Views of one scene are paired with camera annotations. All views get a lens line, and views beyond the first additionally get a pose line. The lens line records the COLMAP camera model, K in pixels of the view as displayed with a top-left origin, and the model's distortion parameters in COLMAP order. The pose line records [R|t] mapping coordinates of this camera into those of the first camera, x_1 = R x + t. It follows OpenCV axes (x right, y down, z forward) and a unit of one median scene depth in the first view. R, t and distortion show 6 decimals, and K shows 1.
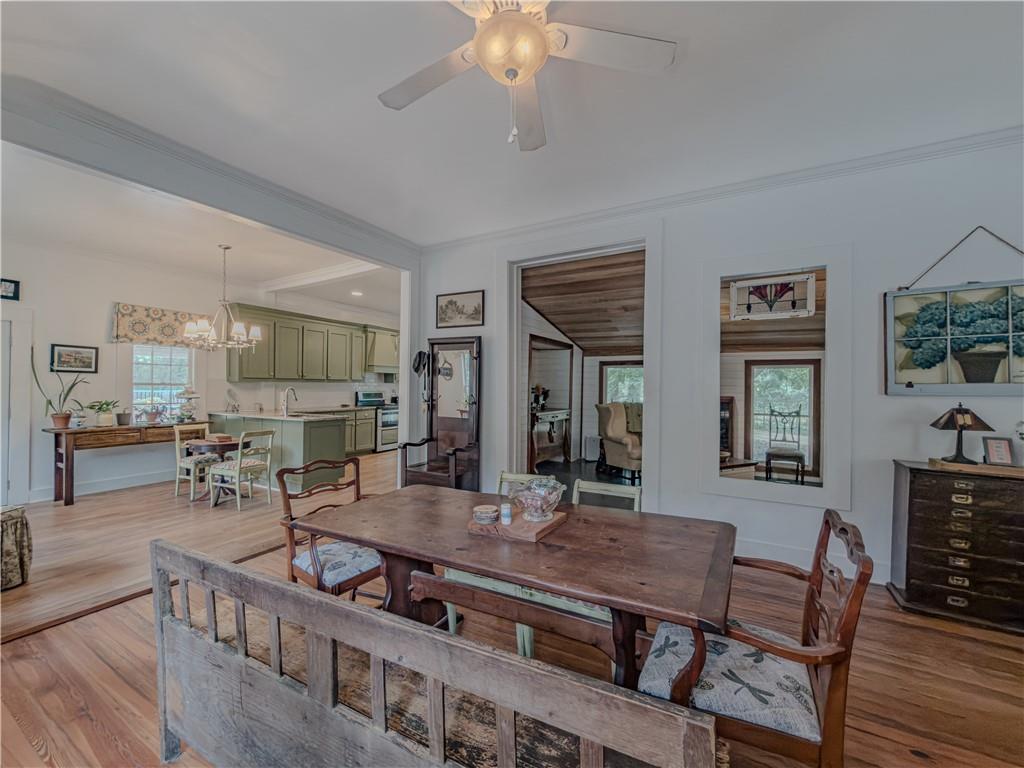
lens RADIAL K [[413.4, 0, 514.9], [0, 413.4, 385.6], [0, 0, 1]] dist [-0.000622, -0.000276]
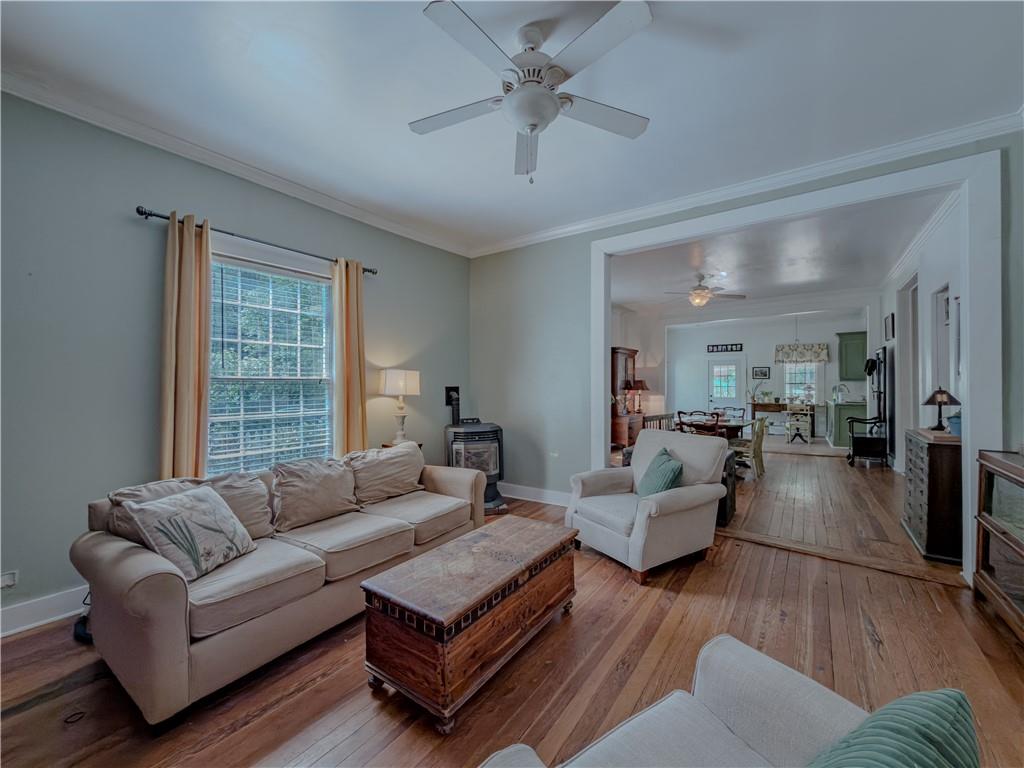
lens RADIAL K [[413.4, 0, 514.9], [0, 413.4, 385.6], [0, 0, 1]] dist [-0.000622, -0.000276]
pose [[-0.087026, -0.011582, -0.996139, 1.408917], [0.006643, 0.999903, -0.012206, 0.026465], [0.996184, -0.007680, -0.086941, -0.164414]]
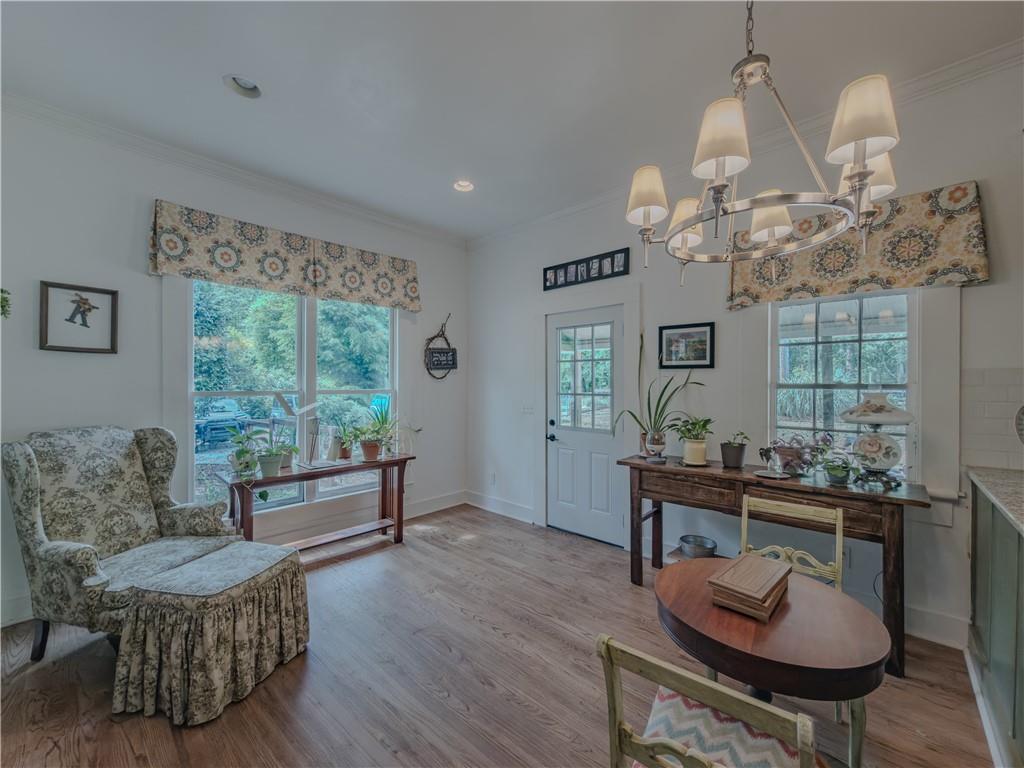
lens RADIAL K [[416.0, 0, 512.0], [0, 416.0, 384.0], [0, 0, 1]] dist [-0.002476, -0.000522]
pose [[-0.237086, -0.010392, -0.971433, -0.428816], [0.002452, 0.999933, -0.011295, -0.002239], [0.971486, -0.005060, -0.237044, 0.954317]]
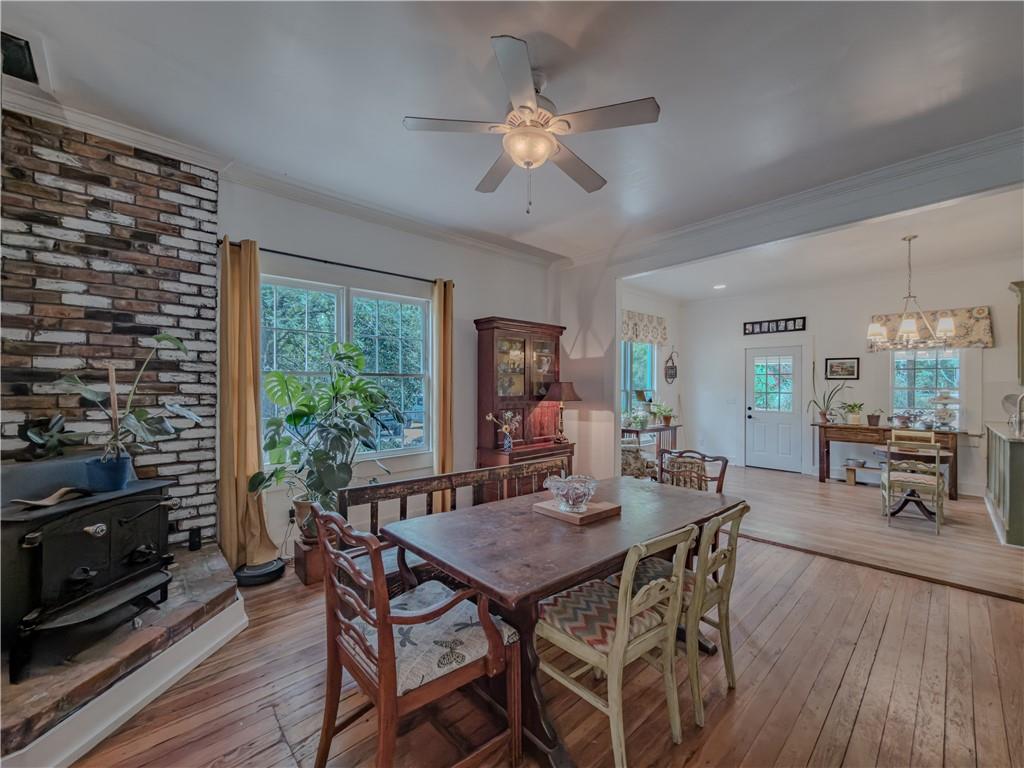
lens RADIAL K [[413.4, 0, 514.9], [0, 413.4, 385.6], [0, 0, 1]] dist [-0.000622, -0.000276]
pose [[-0.290053, -0.013072, -0.956921, 0.435319], [-0.000624, 0.999909, -0.013470, 0.003992], [0.957010, -0.003310, -0.290035, 0.446798]]
